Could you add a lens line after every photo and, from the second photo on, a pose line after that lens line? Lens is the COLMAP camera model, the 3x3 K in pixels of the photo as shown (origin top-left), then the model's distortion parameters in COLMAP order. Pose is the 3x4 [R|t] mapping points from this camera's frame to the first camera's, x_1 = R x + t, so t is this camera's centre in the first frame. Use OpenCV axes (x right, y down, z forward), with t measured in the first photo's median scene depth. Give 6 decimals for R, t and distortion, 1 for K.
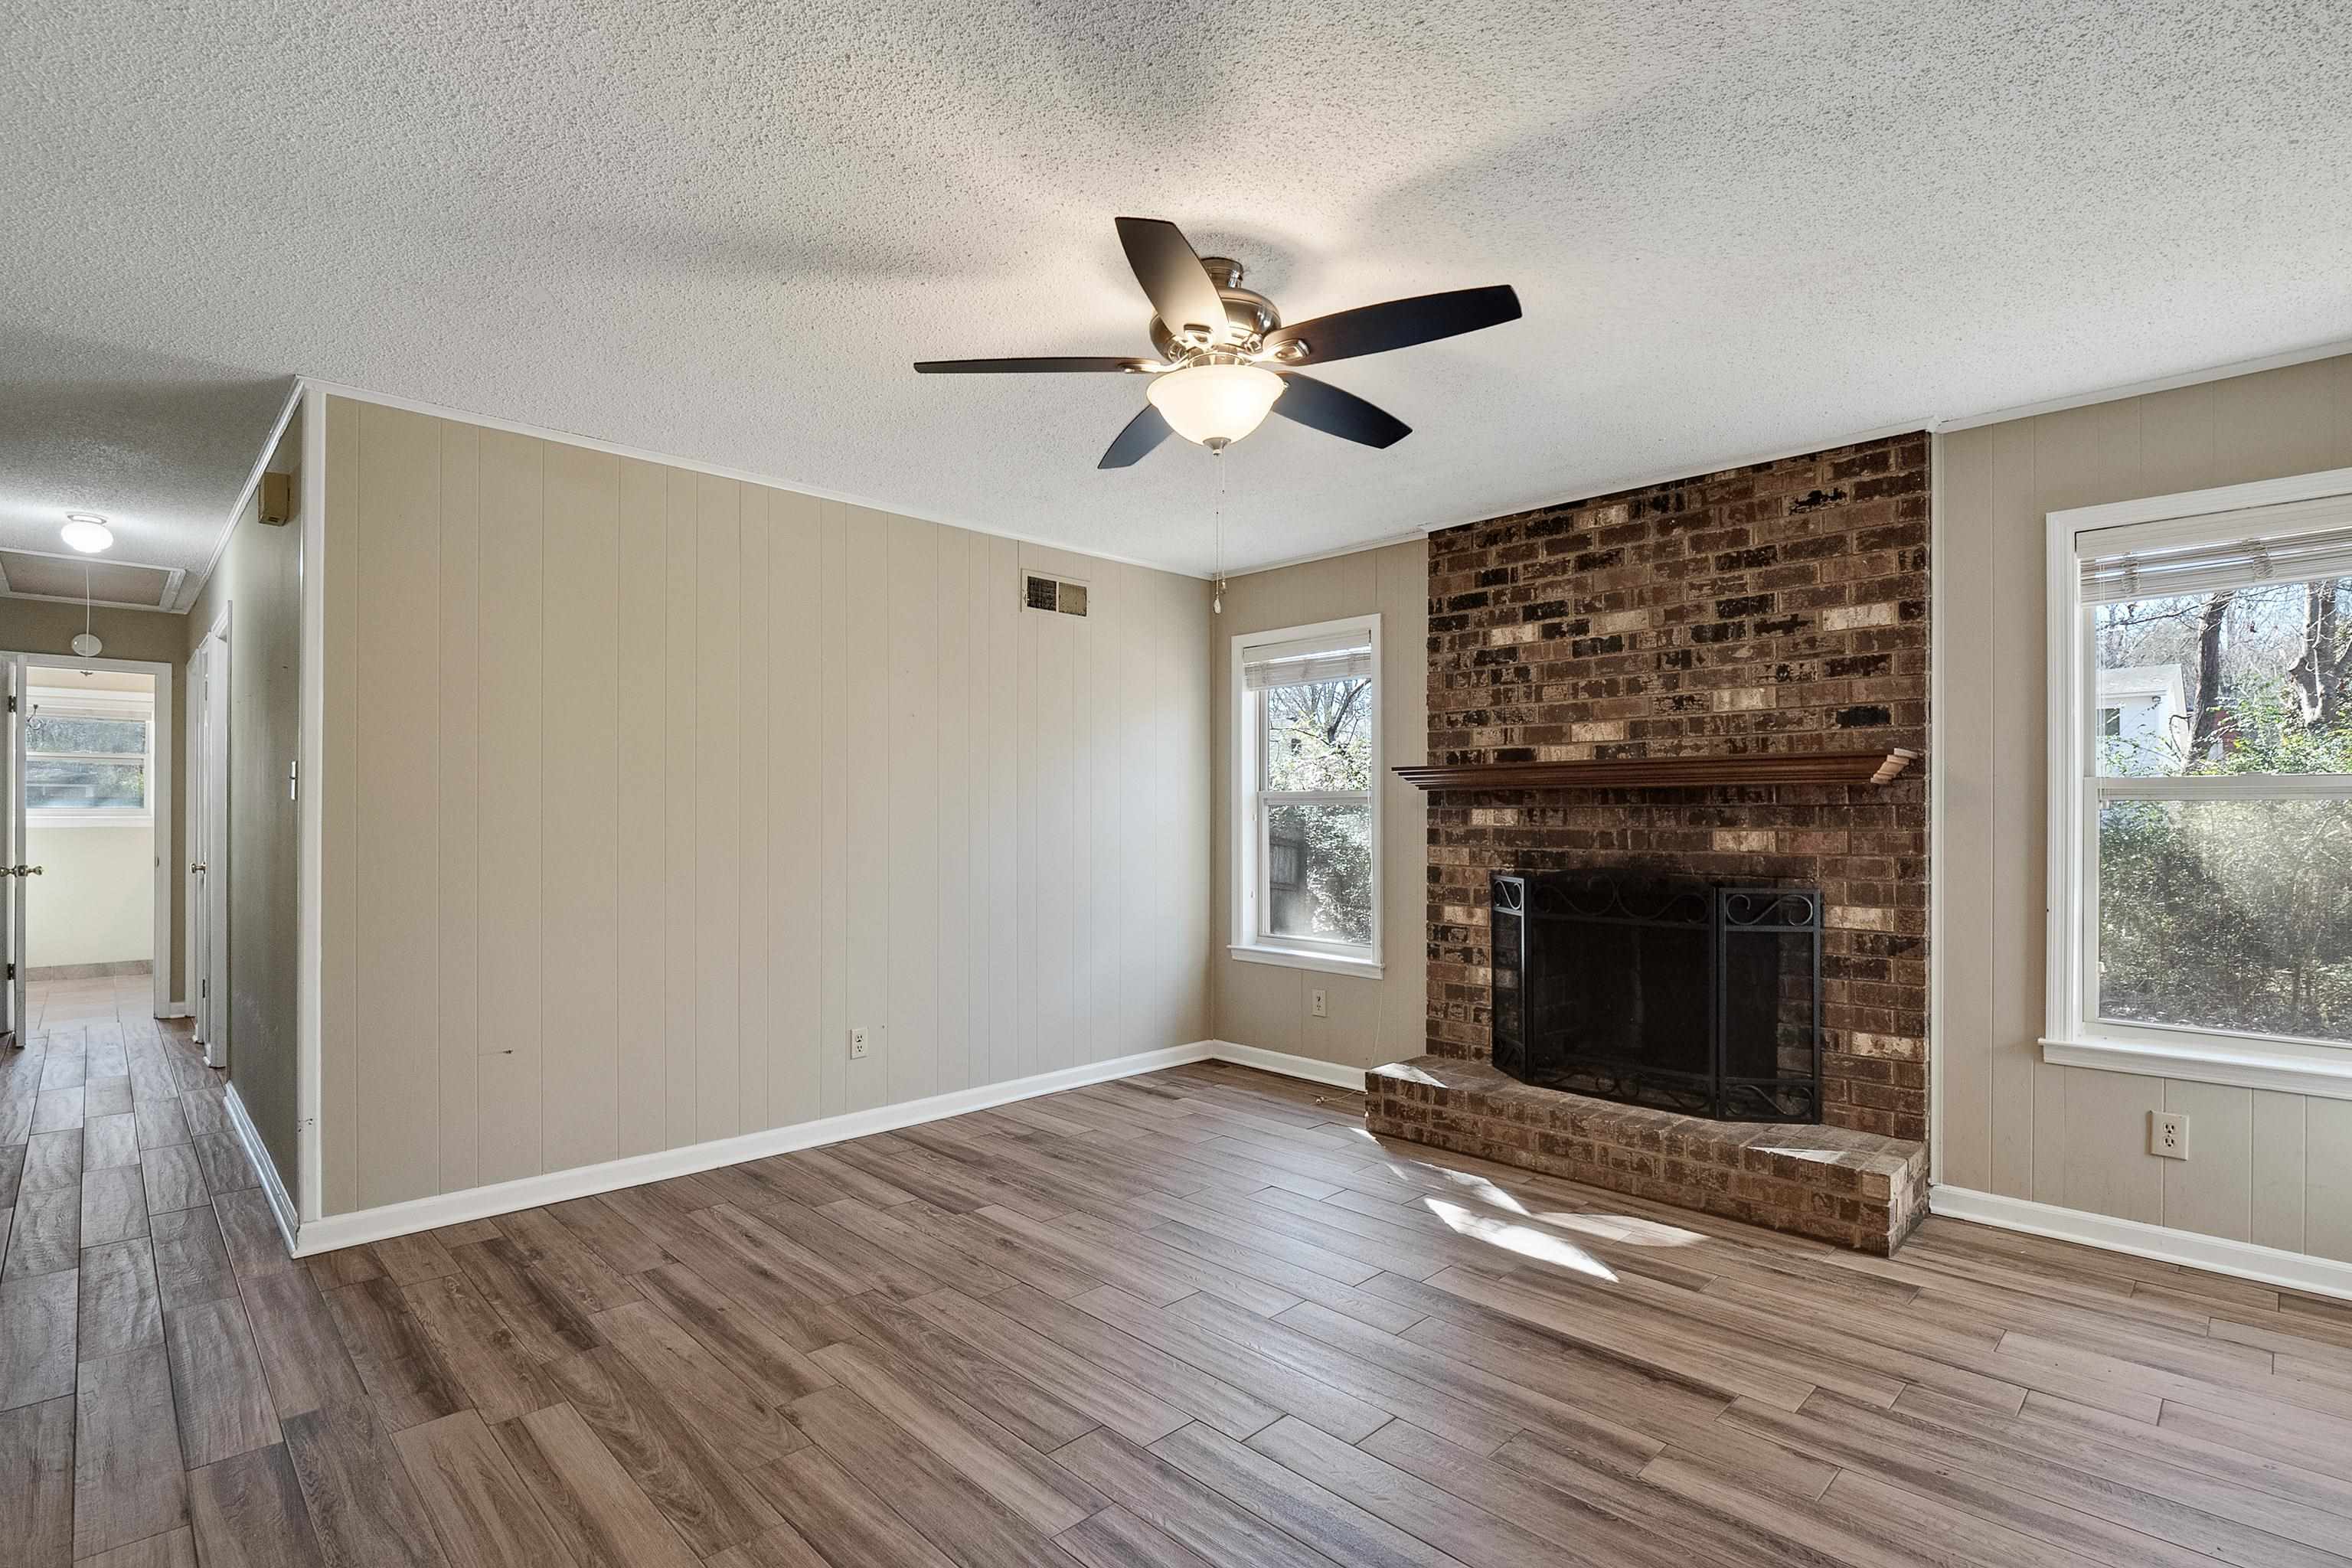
lens RADIAL K [[1126.7, 0, 1173.6], [0, 1126.7, 782.7], [0, 0, 1]] dist [-0.005361, -0.000978]
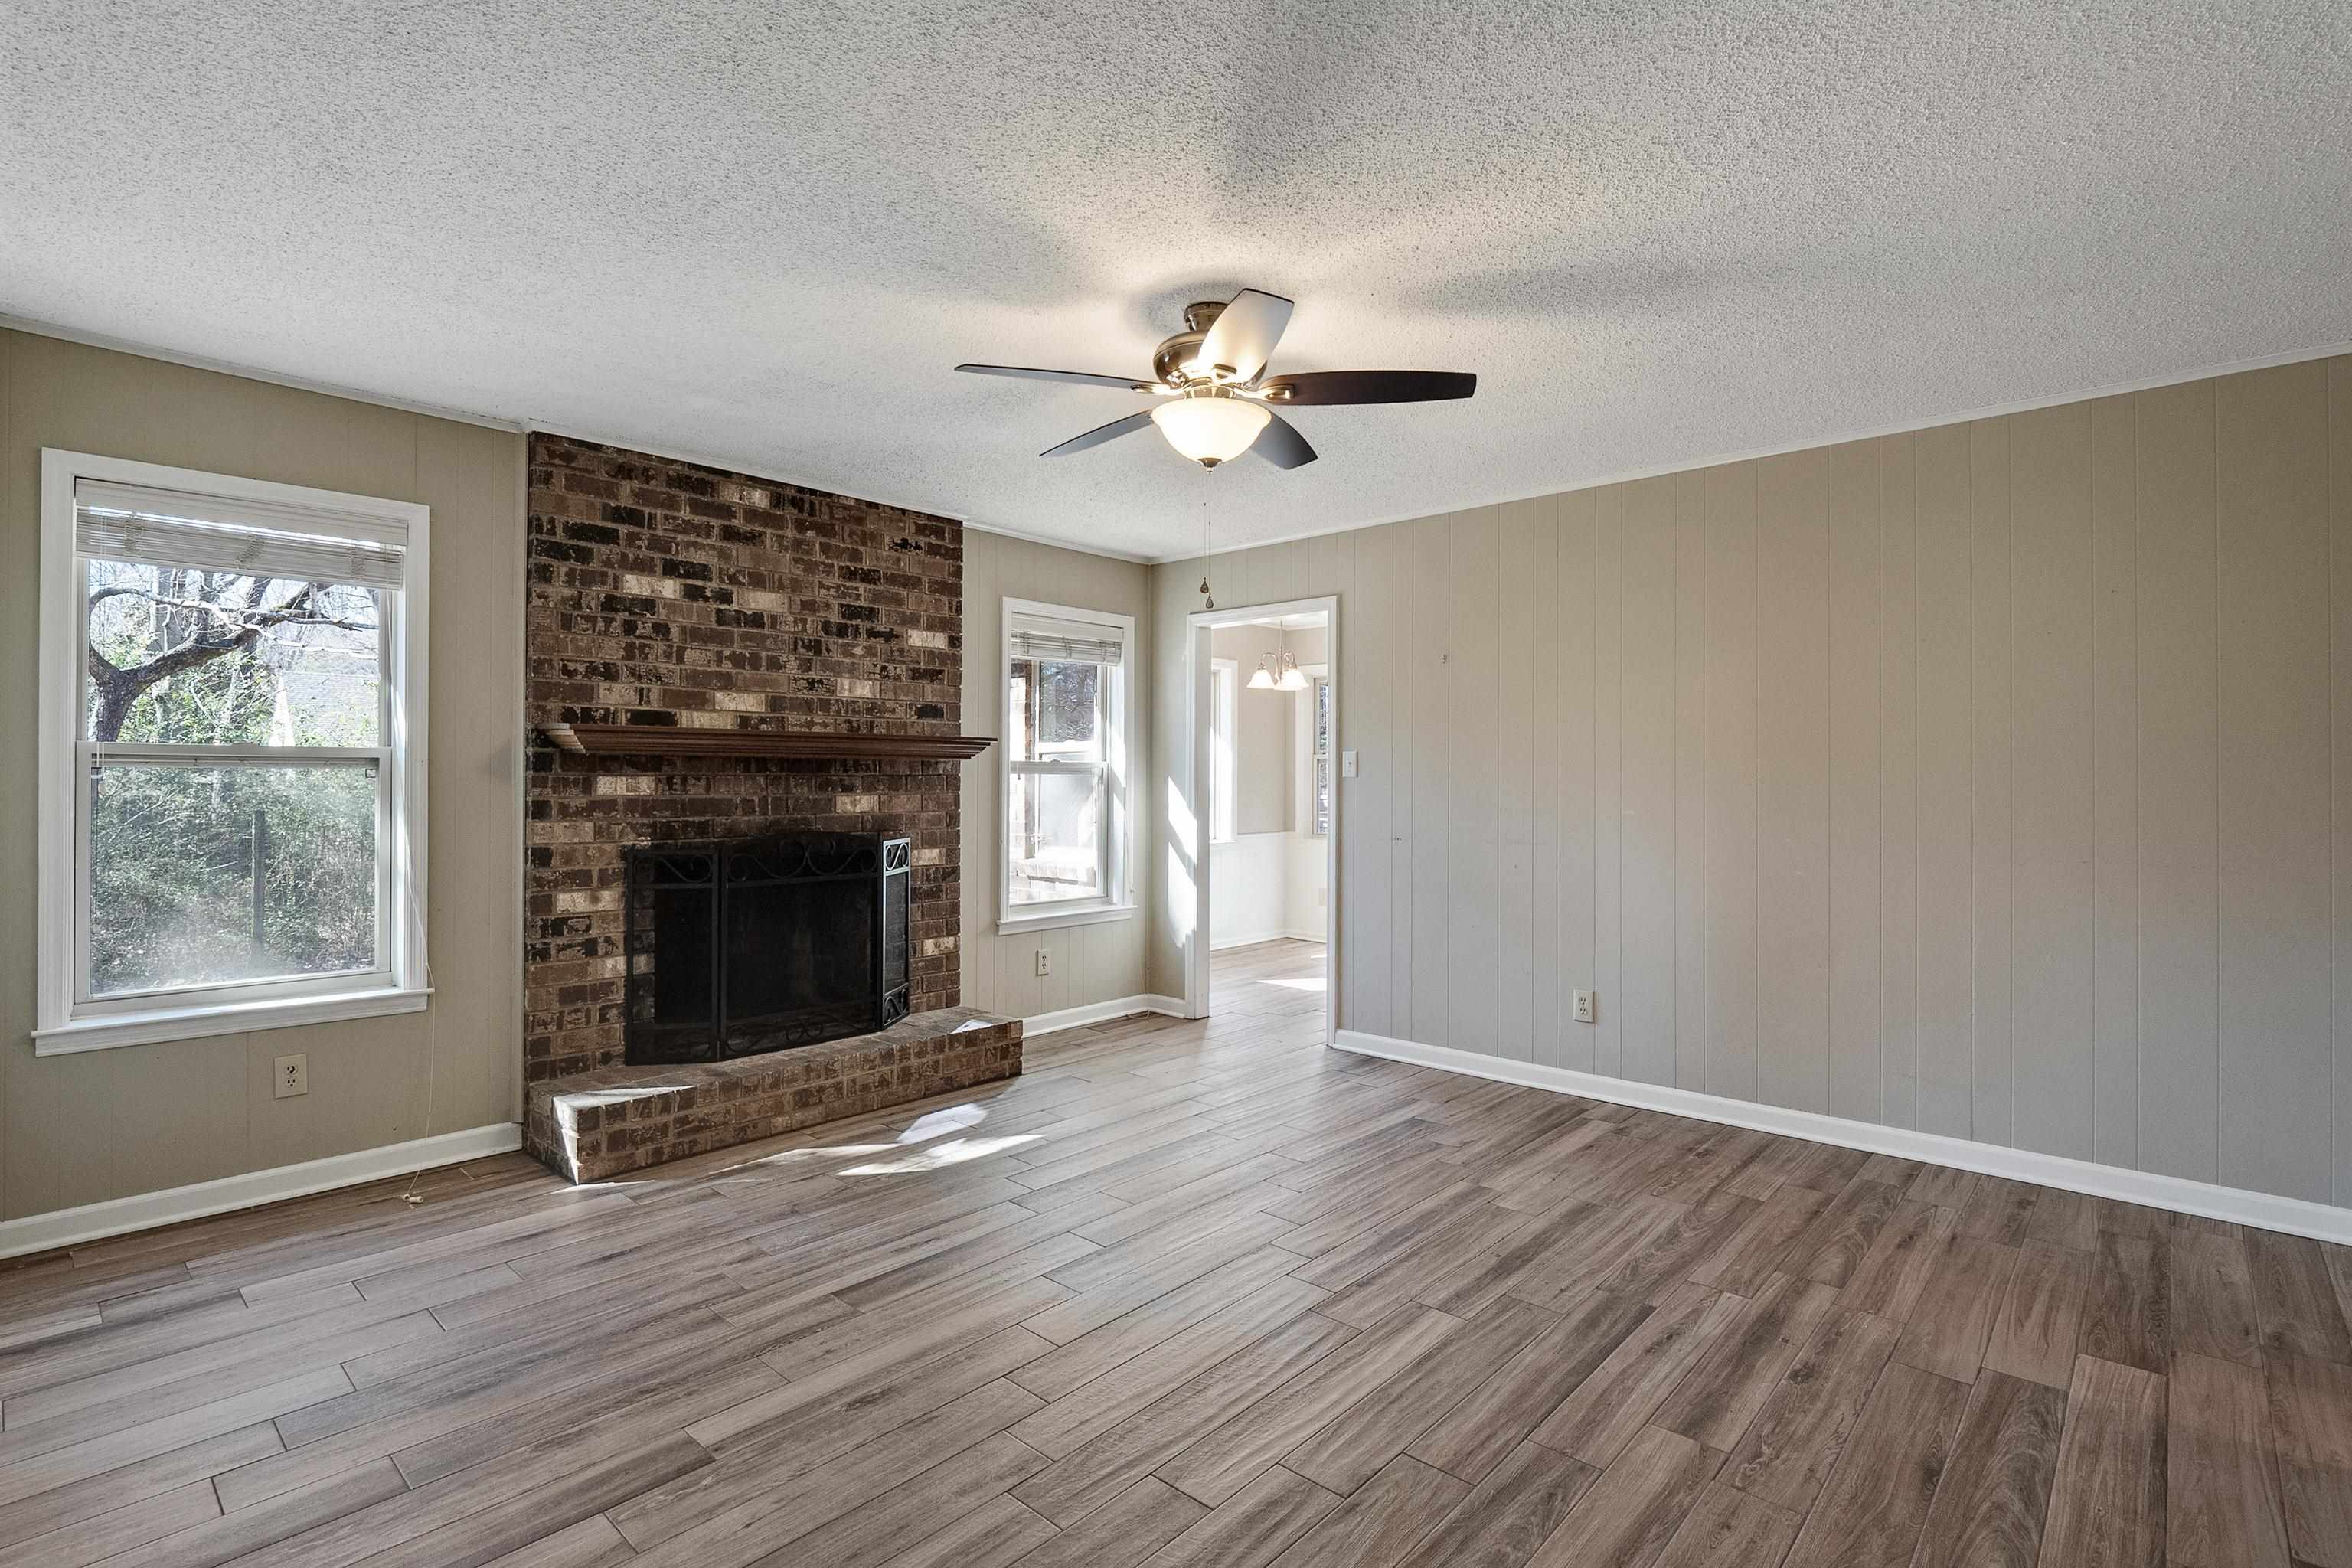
lens RADIAL K [[1105.8, 0, 1173.6], [0, 1105.8, 749.5], [0, 0, 1]] dist [-0.002874, -0.000779]
pose [[-0.056930, 0.029327, 0.997947, -0.668311], [-0.026953, 0.999159, -0.030900, 0.019143], [-0.998014, -0.028657, -0.056091, 0.675901]]
